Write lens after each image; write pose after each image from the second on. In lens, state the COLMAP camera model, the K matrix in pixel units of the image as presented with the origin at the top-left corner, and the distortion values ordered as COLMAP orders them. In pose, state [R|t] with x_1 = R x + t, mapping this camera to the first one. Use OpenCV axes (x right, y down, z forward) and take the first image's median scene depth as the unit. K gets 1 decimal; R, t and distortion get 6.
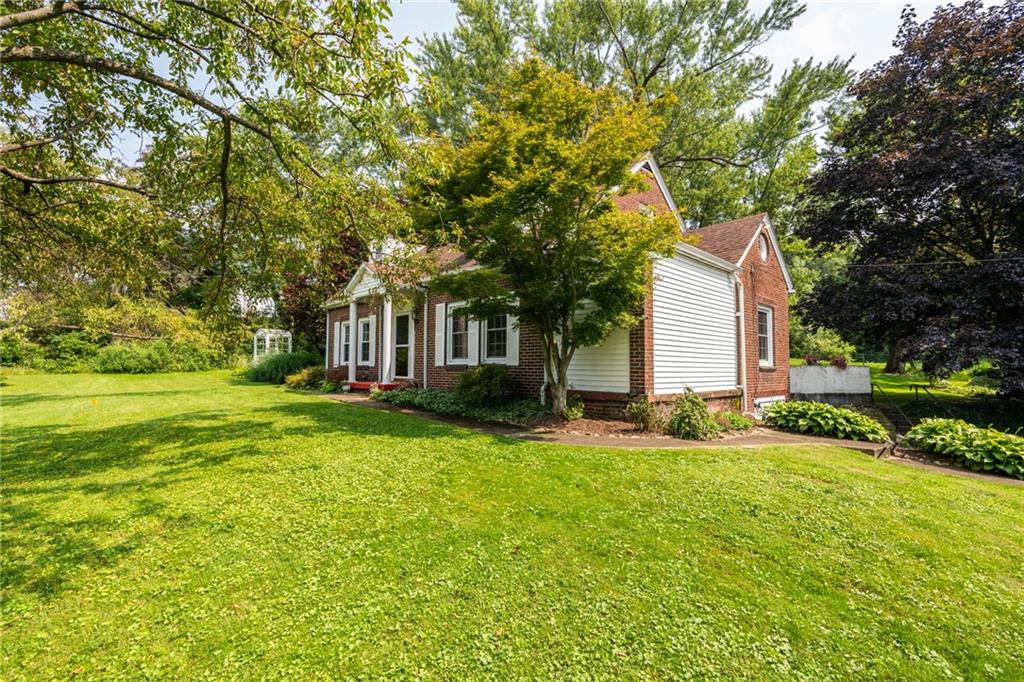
lens RADIAL K [[471.5, 0, 512.0], [0, 471.5, 341.0], [0, 0, 1]] dist [-0.002820, 0.001363]
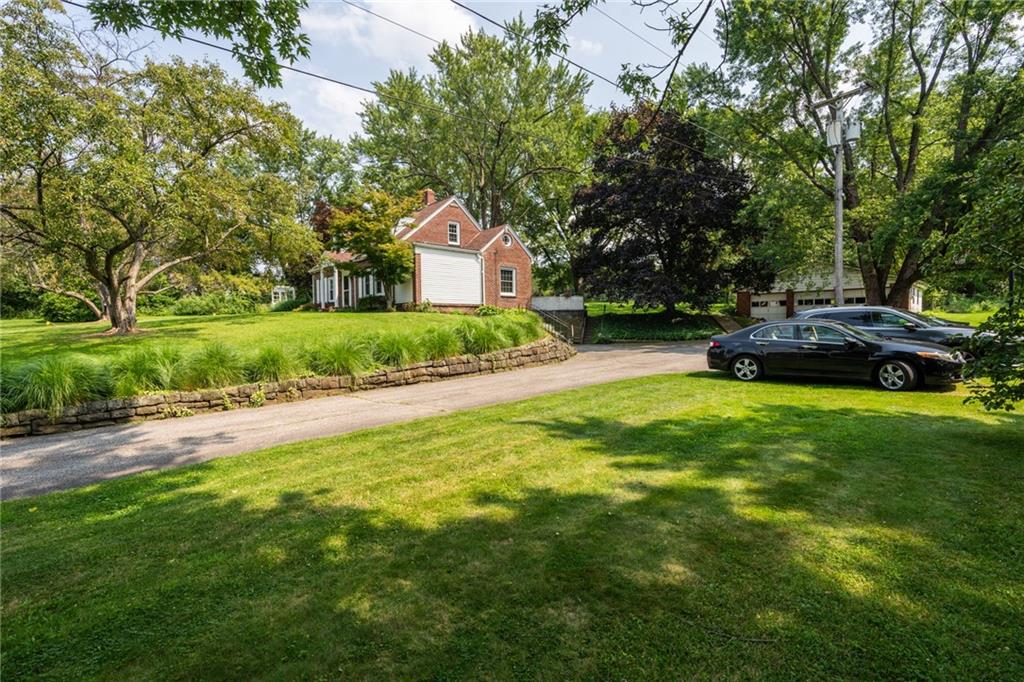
lens RADIAL K [[471.5, 0, 512.0], [0, 471.5, 341.0], [0, 0, 1]] dist [-0.002820, 0.001363]
pose [[0.999730, -0.020686, -0.010607, 0.425679], [0.021578, 0.995496, 0.092320, 0.045158], [0.008650, -0.092524, 0.995673, -0.904490]]
